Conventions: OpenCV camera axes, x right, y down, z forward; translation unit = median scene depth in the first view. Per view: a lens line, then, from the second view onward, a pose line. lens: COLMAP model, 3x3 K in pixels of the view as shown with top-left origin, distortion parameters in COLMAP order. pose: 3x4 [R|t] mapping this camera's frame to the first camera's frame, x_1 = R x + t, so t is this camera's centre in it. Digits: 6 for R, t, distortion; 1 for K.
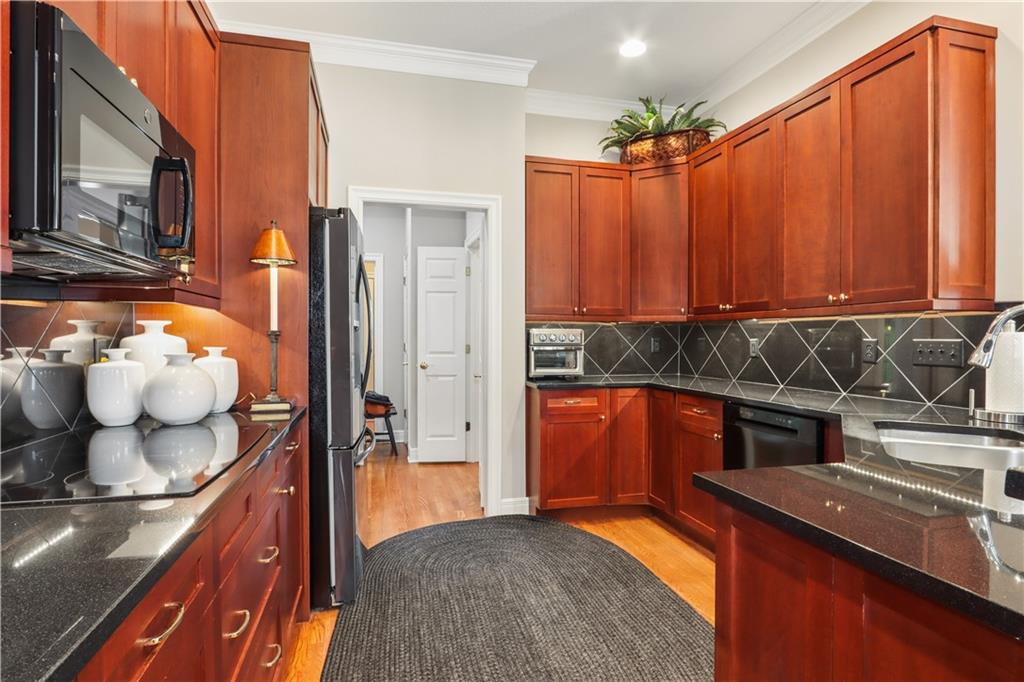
lens RADIAL K [[530.9, 0, 510.4], [0, 530.9, 337.0], [0, 0, 1]] dist [-0.004325, 0.000963]
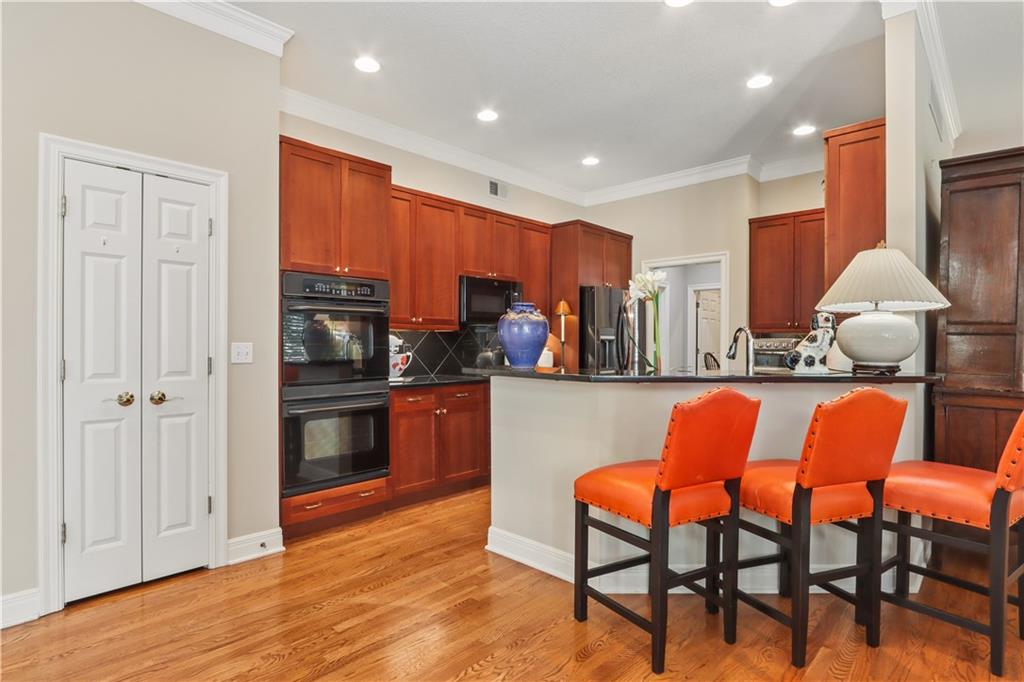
lens RADIAL K [[530.9, 0, 517.9], [0, 530.9, 336.3], [0, 0, 1]] dist [-0.004325, 0.000963]
pose [[0.530248, -0.007419, -0.847810, 1.515765], [-0.005289, 0.999913, -0.012057, -0.001400], [0.847826, 0.010878, 0.530163, -0.499559]]
